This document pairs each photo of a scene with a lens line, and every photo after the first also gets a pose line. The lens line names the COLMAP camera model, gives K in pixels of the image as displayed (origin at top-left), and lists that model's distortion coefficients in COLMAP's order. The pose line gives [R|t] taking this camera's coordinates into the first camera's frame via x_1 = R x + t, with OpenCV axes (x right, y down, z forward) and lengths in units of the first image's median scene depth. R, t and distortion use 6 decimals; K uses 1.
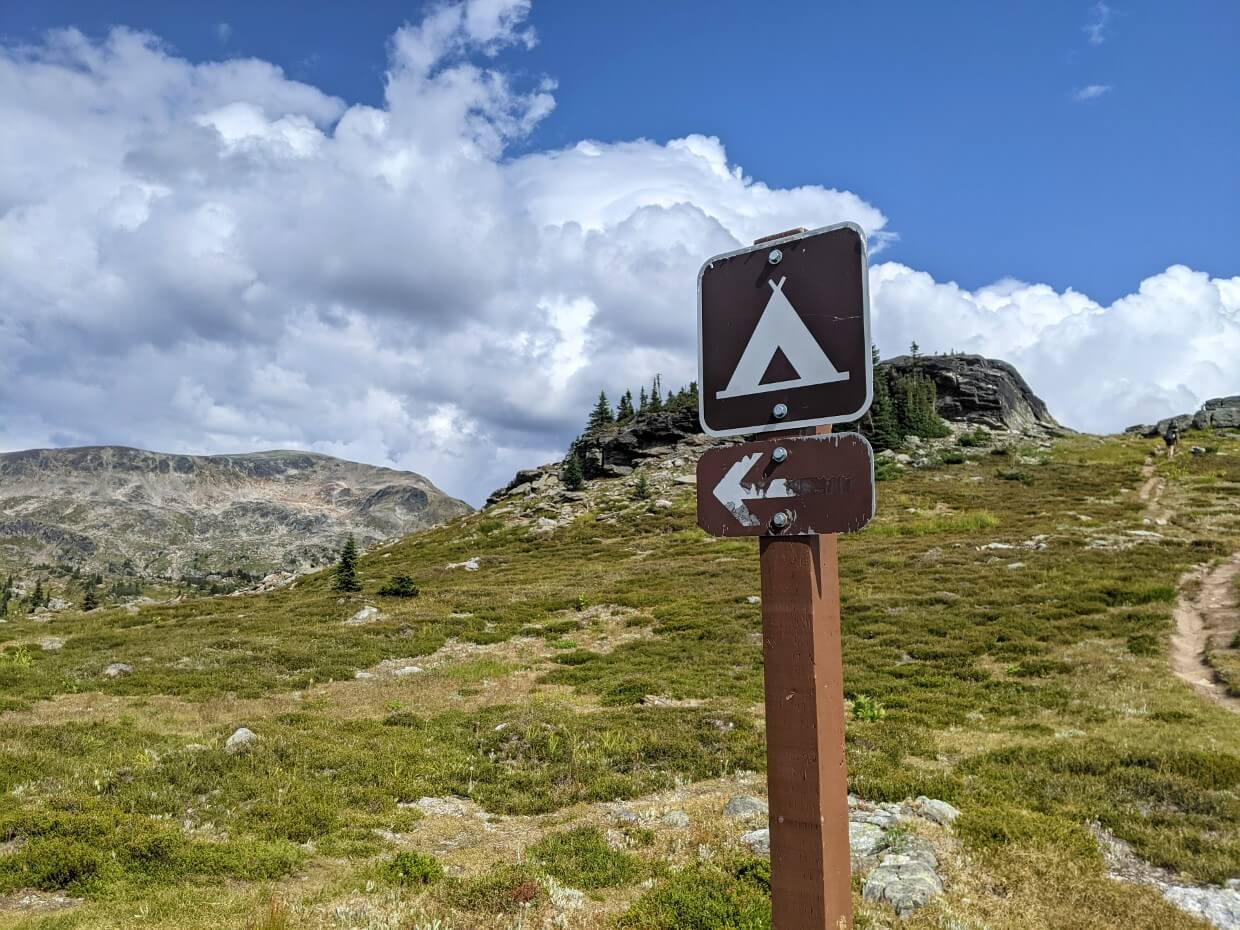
lens RADIAL K [[999.7, 0, 623.0], [0, 999.7, 474.1], [0, 0, 1]] dist [0.071964, -0.130071]
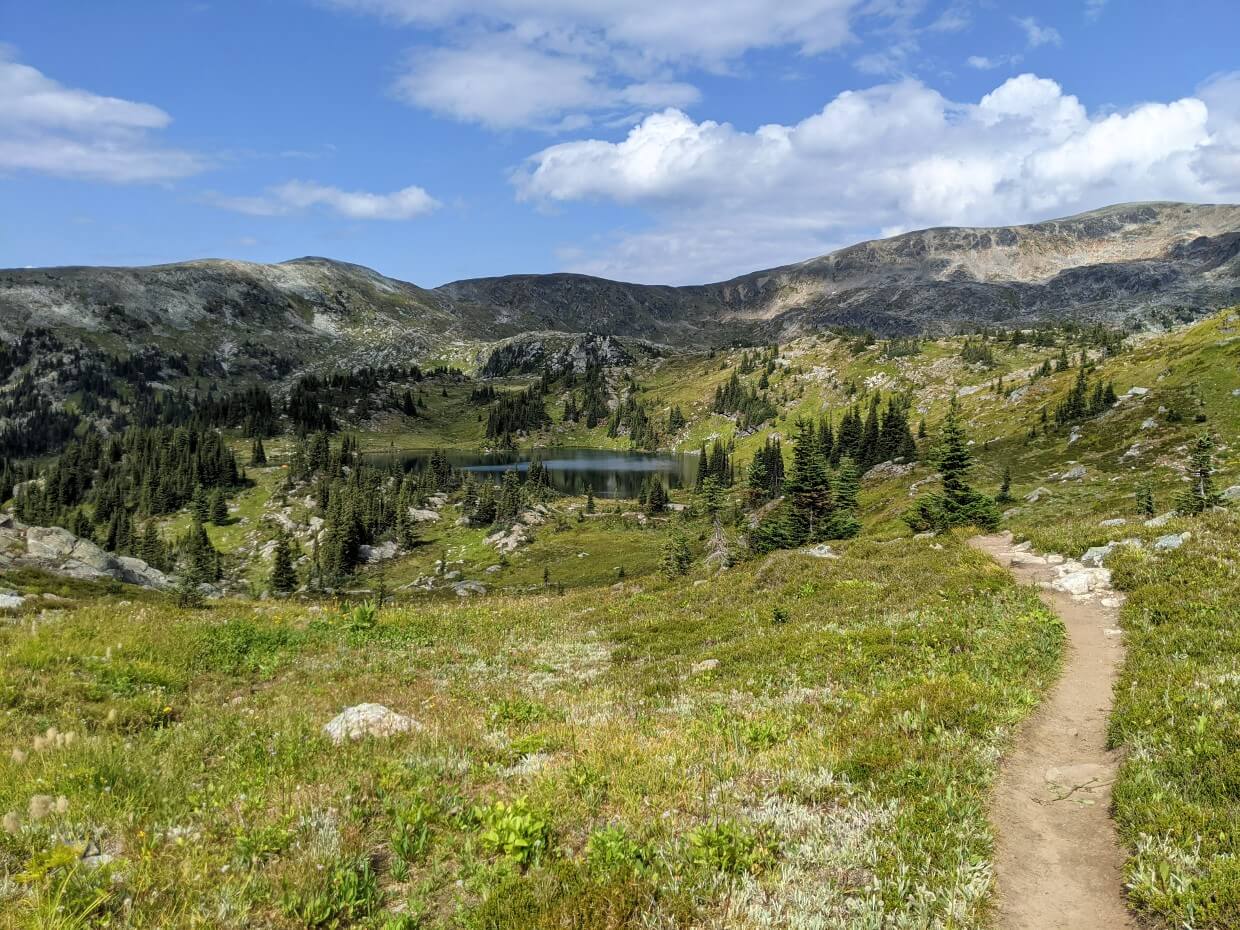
lens RADIAL K [[999.7, 0, 630.1], [0, 999.7, 457.7], [0, 0, 1]] dist [0.071964, -0.130071]
pose [[0.709363, 0.009156, -0.704784, -0.031767], [0.128105, 0.981587, 0.141688, 0.017020], [0.693104, -0.190795, 0.695129, 0.095416]]
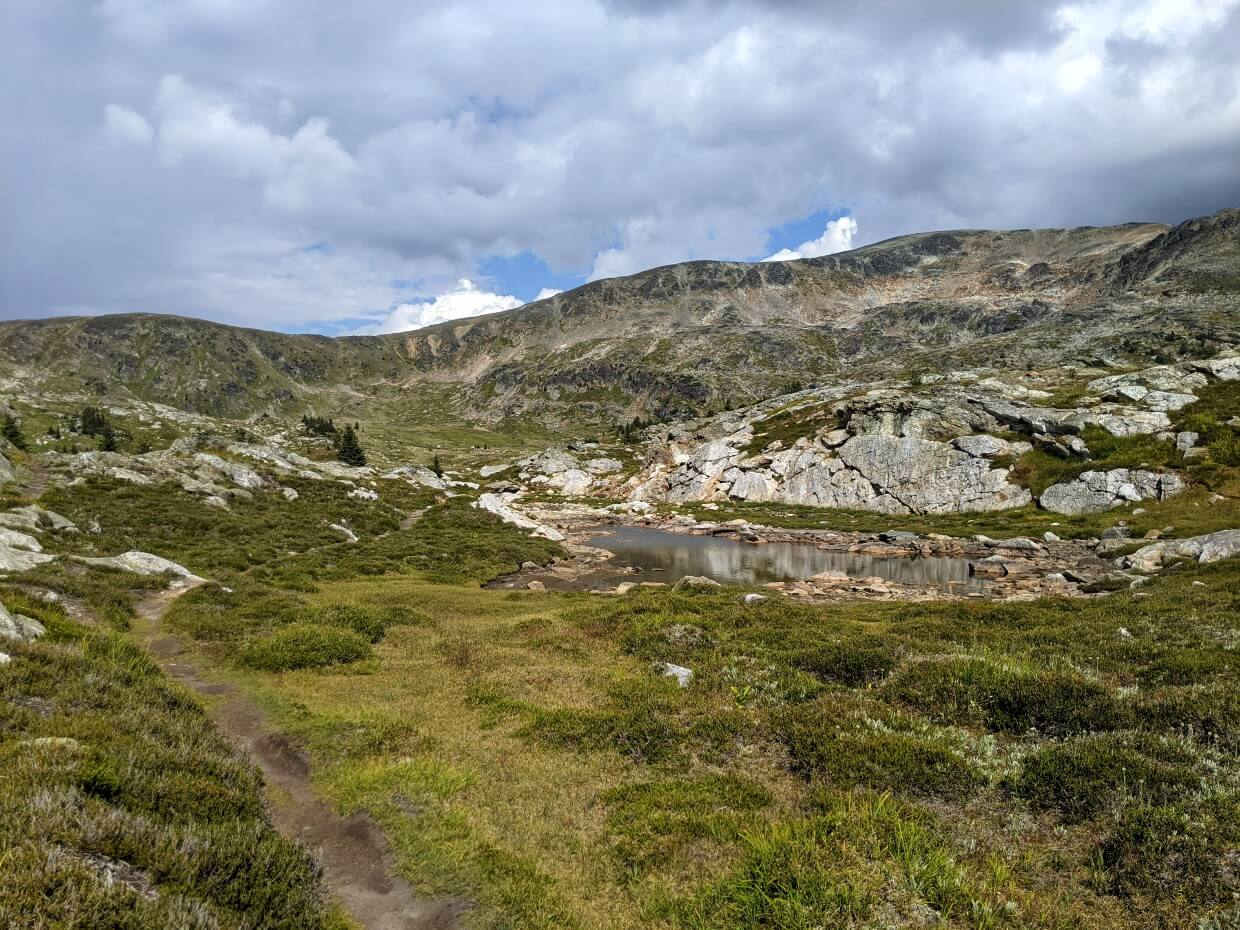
lens RADIAL K [[999.7, 0, 611.6], [0, 999.7, 477.1], [0, 0, 1]] dist [0.071964, -0.130071]
pose [[0.865700, -0.062739, -0.496615, -0.232655], [0.138723, 0.983324, 0.117597, 0.038282], [0.480956, -0.170696, 0.859968, 0.373347]]
